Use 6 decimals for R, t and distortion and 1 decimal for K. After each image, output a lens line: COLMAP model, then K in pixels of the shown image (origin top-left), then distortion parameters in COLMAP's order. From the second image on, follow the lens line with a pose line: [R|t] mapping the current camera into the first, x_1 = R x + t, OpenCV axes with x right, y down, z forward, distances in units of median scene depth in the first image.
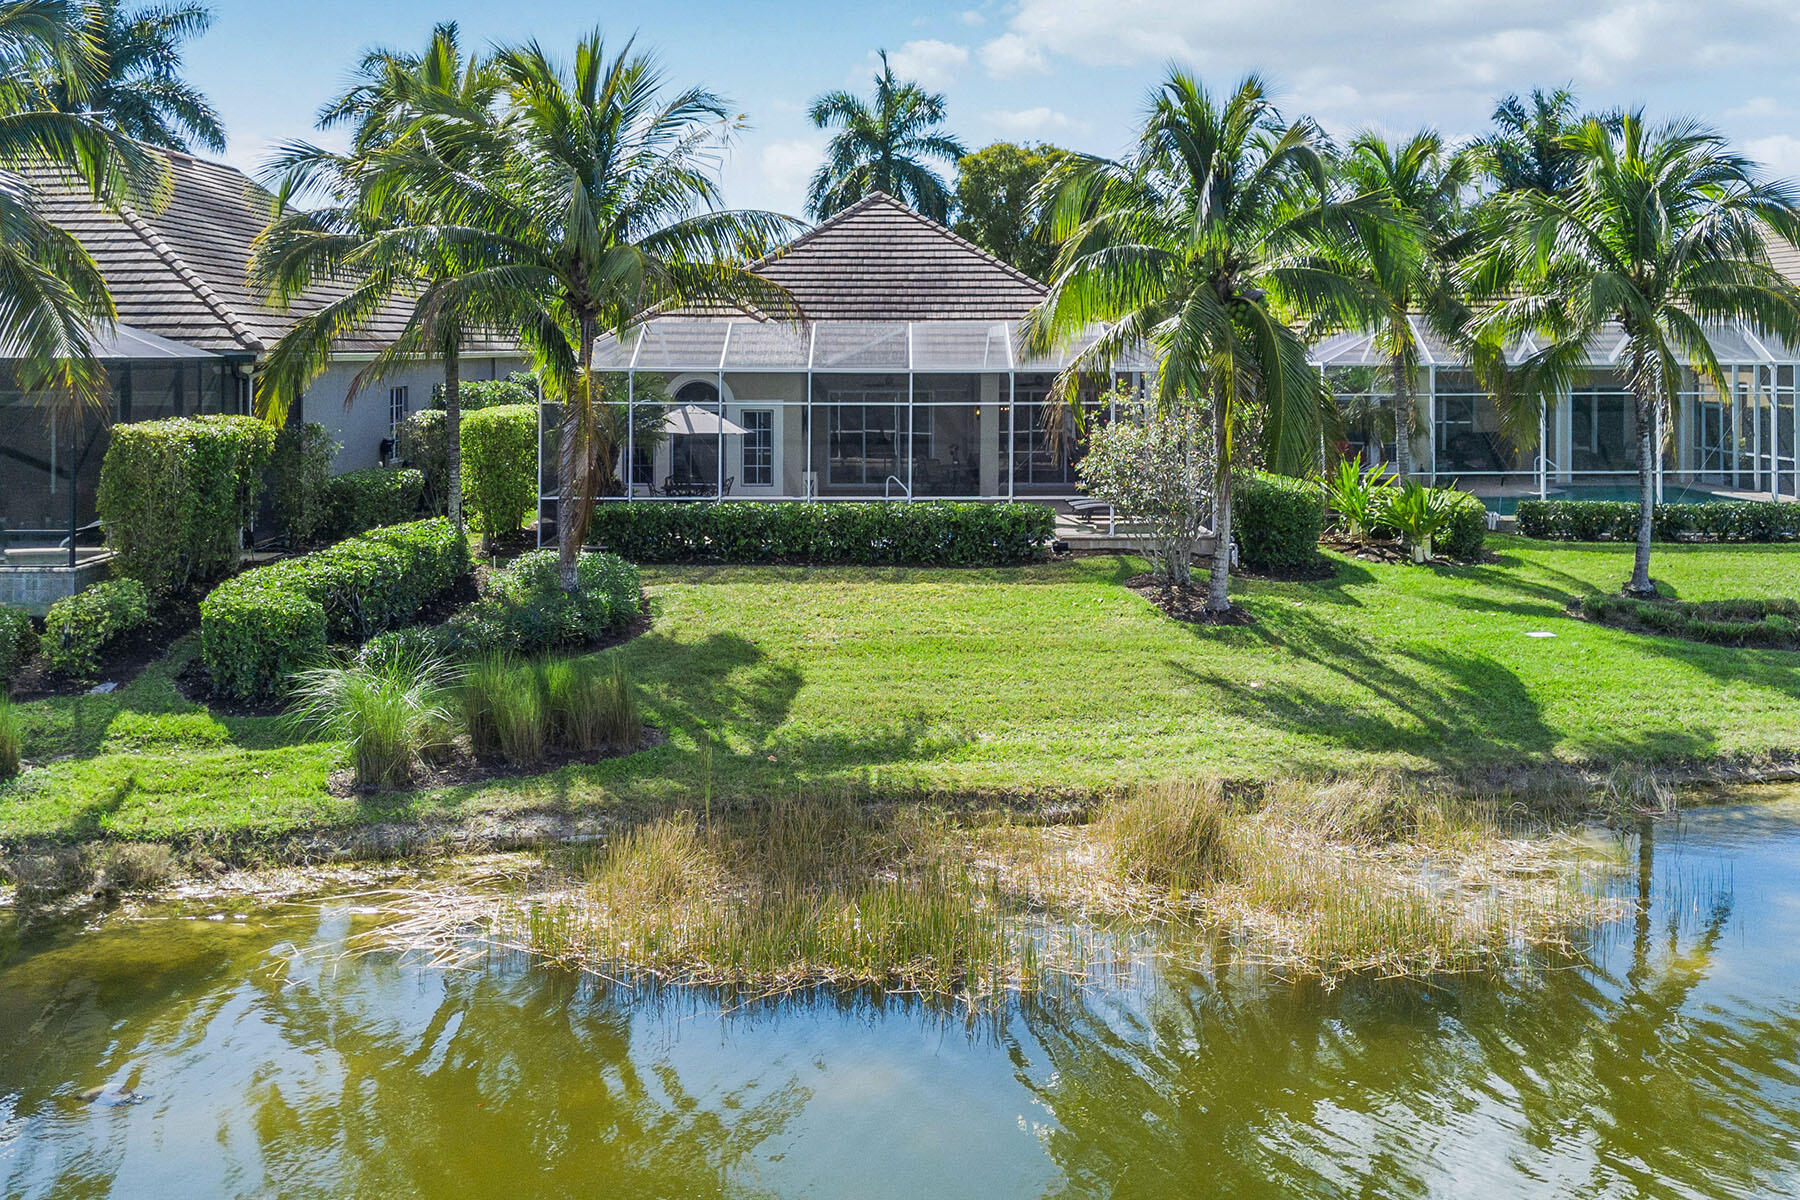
lens RADIAL K [[1695.0, 0, 900.0], [0, 1695.0, 600.0], [0, 0, 1]] dist [0.122036, -0.217831]
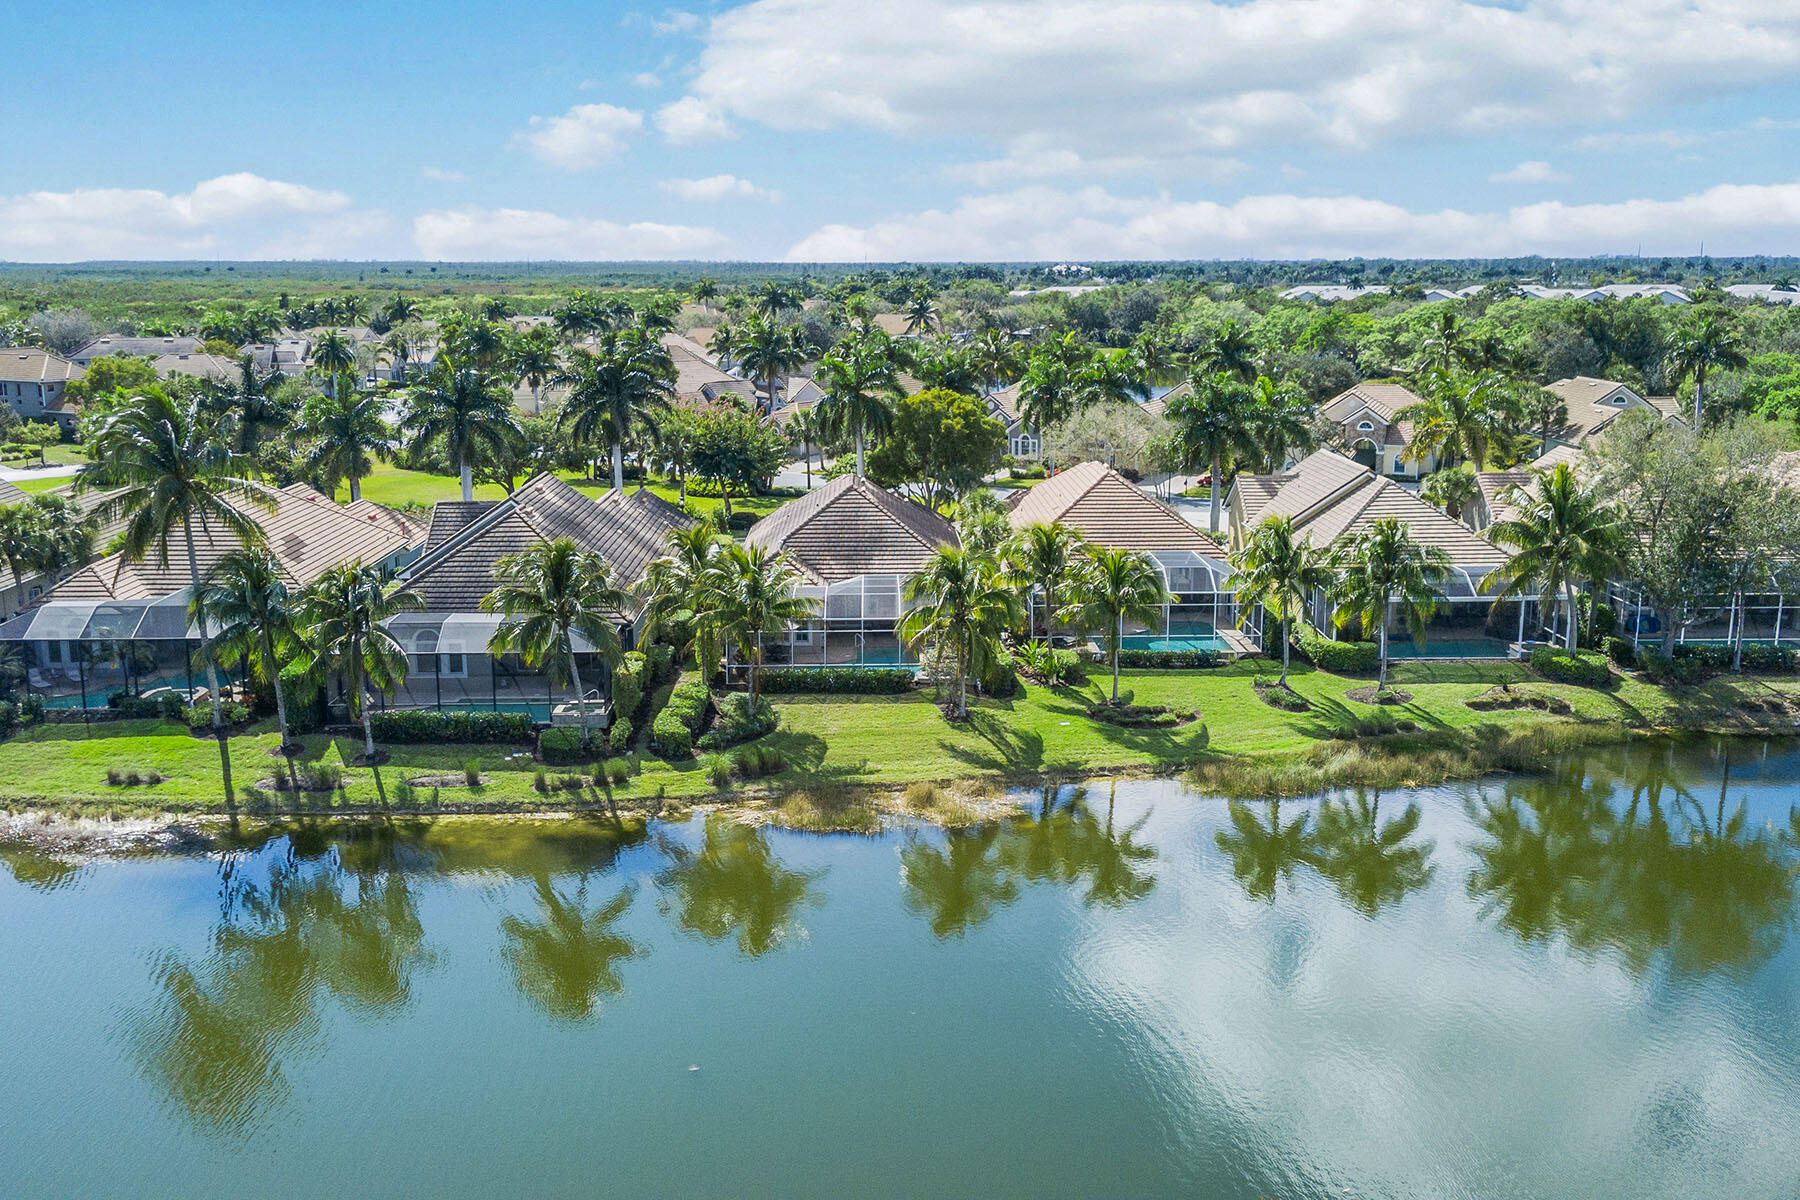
lens RADIAL K [[1695.0, 0, 900.0], [0, 1695.0, 600.0], [0, 0, 1]] dist [0.122036, -0.217831]
pose [[0.999951, -0.005855, 0.007971, 0.063253], [0.005410, 0.998486, 0.054736, -0.441167], [-0.008280, -0.054690, 0.998469, -2.423566]]
